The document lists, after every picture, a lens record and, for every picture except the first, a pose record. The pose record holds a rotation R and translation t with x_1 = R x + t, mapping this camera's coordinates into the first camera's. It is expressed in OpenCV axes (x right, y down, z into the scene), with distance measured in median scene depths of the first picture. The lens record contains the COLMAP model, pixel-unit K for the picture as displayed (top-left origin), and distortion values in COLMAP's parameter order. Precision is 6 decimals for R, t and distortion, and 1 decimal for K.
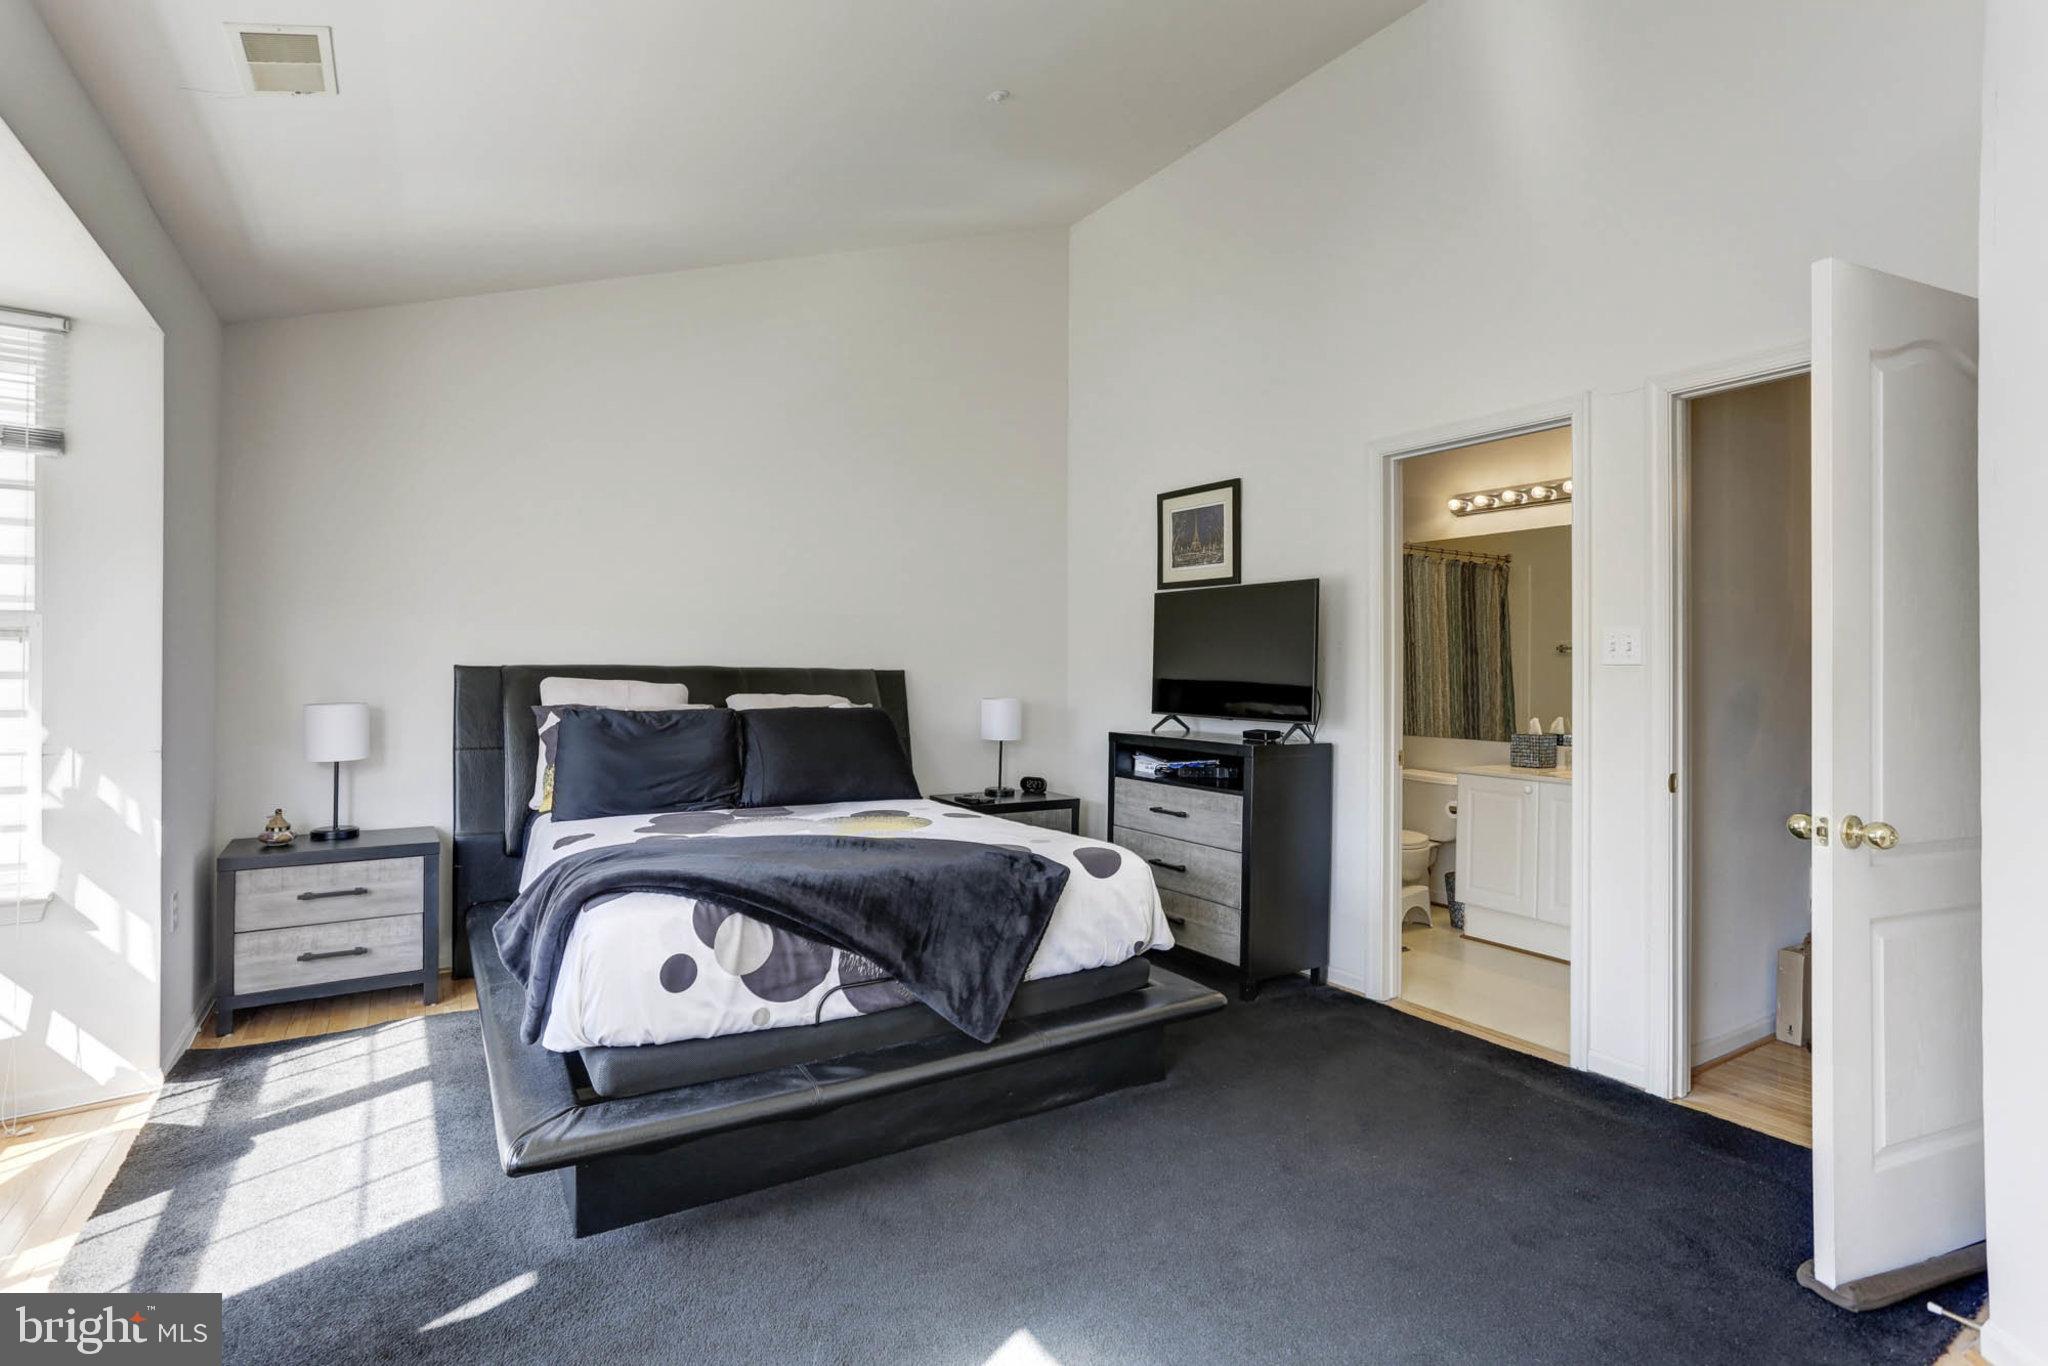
lens RADIAL K [[1003.8, 0, 985.8], [0, 1003.8, 667.2], [0, 0, 1]] dist [-0.028803, 0.020849]
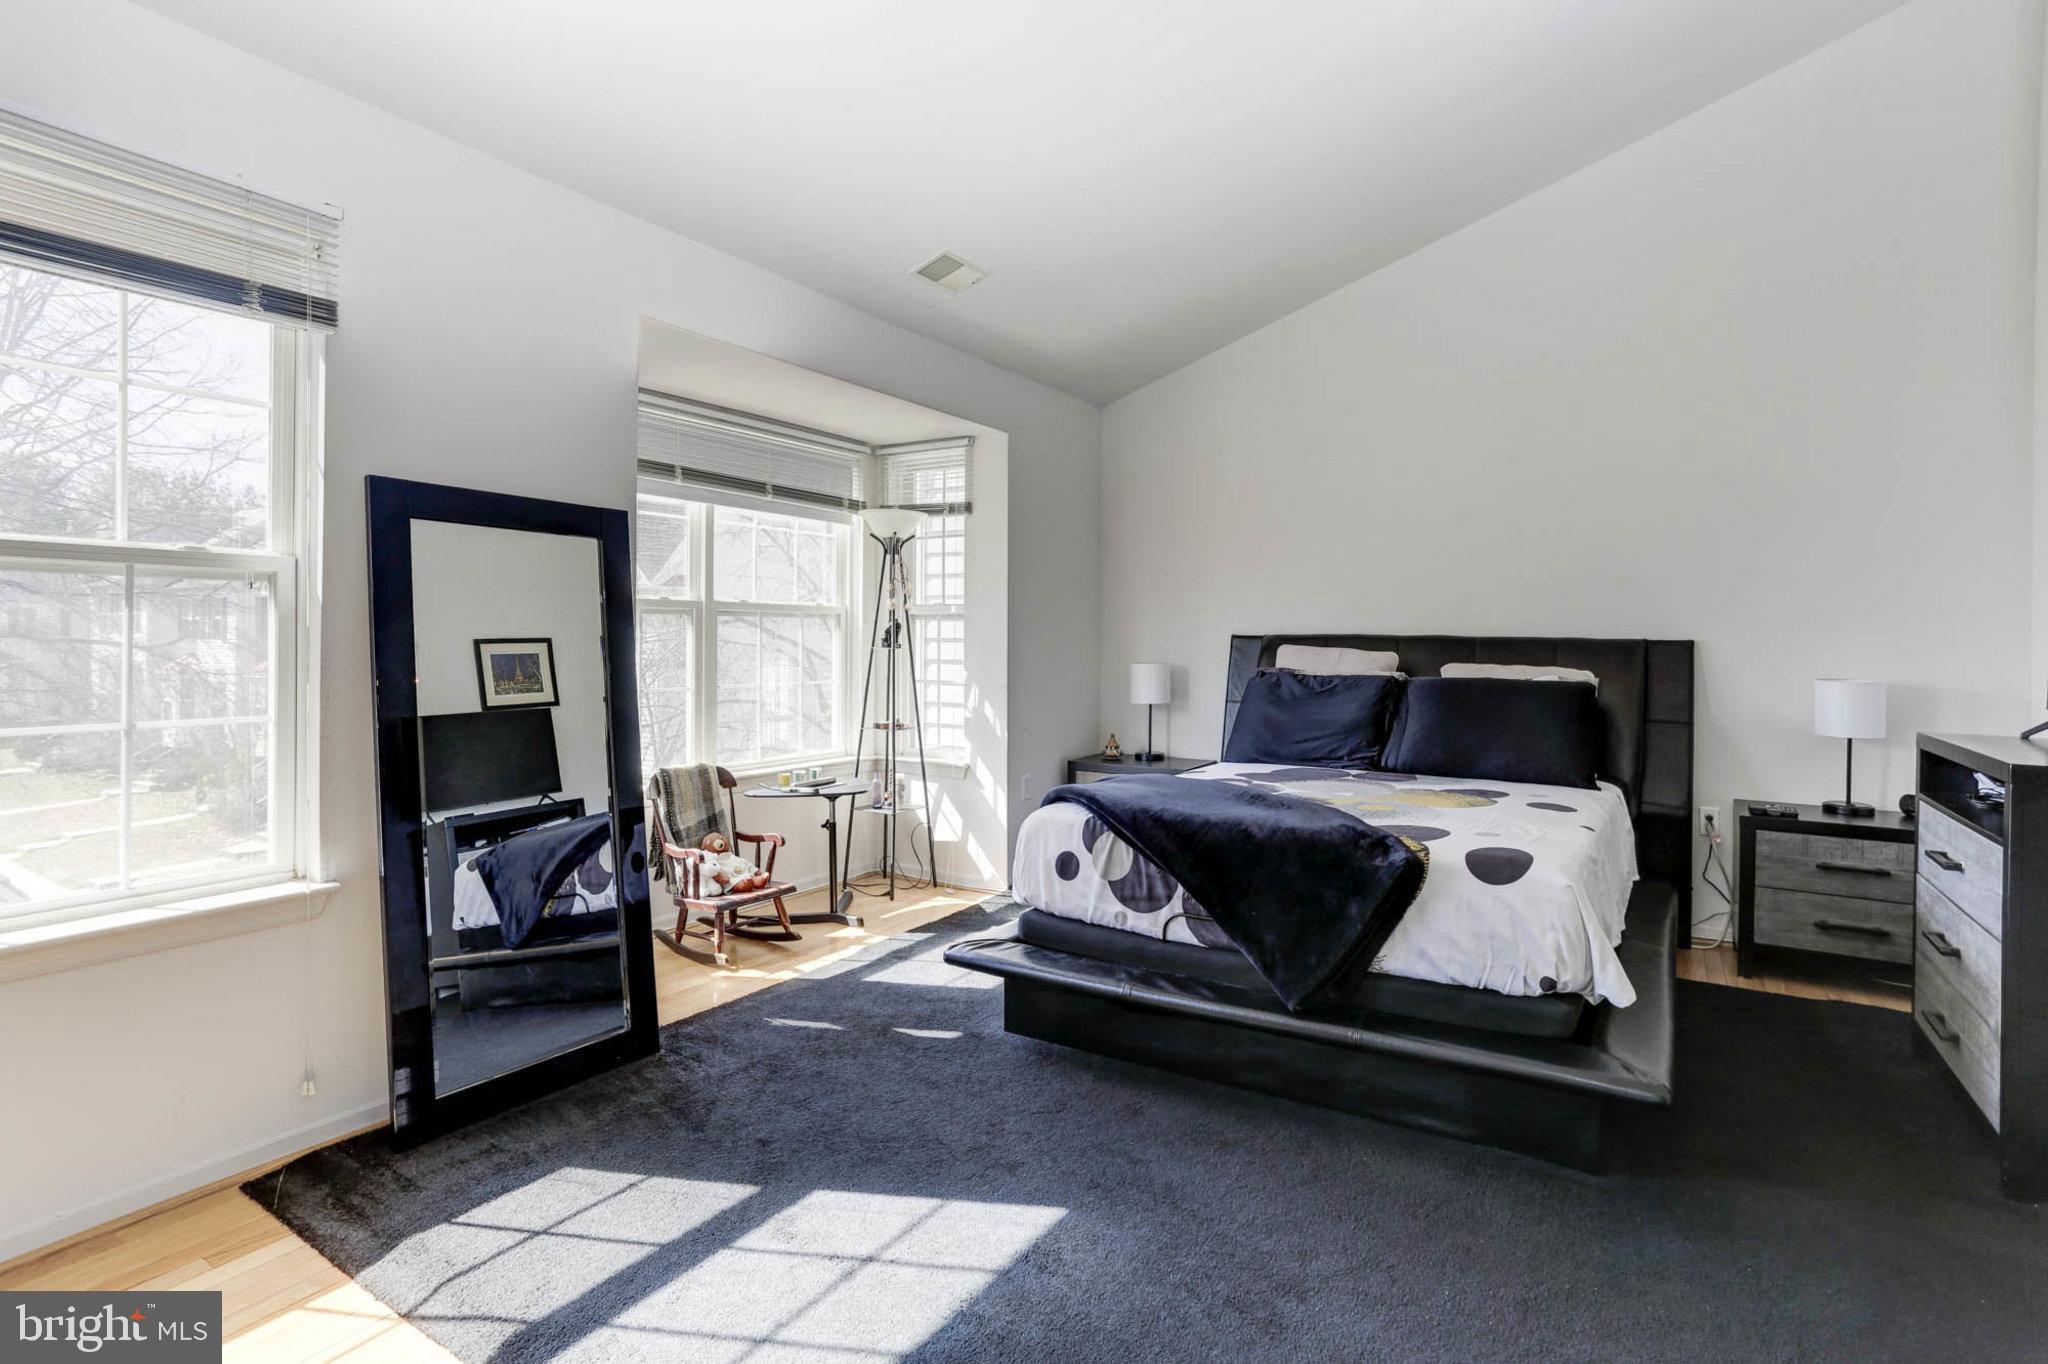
lens RADIAL K [[1003.8, 0, 1040.8], [0, 1003.8, 648.1], [0, 0, 1]] dist [-0.028803, 0.020849]
pose [[0.459427, 0.005133, -0.888201, 0.699006], [0.000062, 0.999983, 0.005811, 0.010409], [0.888215, -0.002725, 0.459419, 0.301885]]
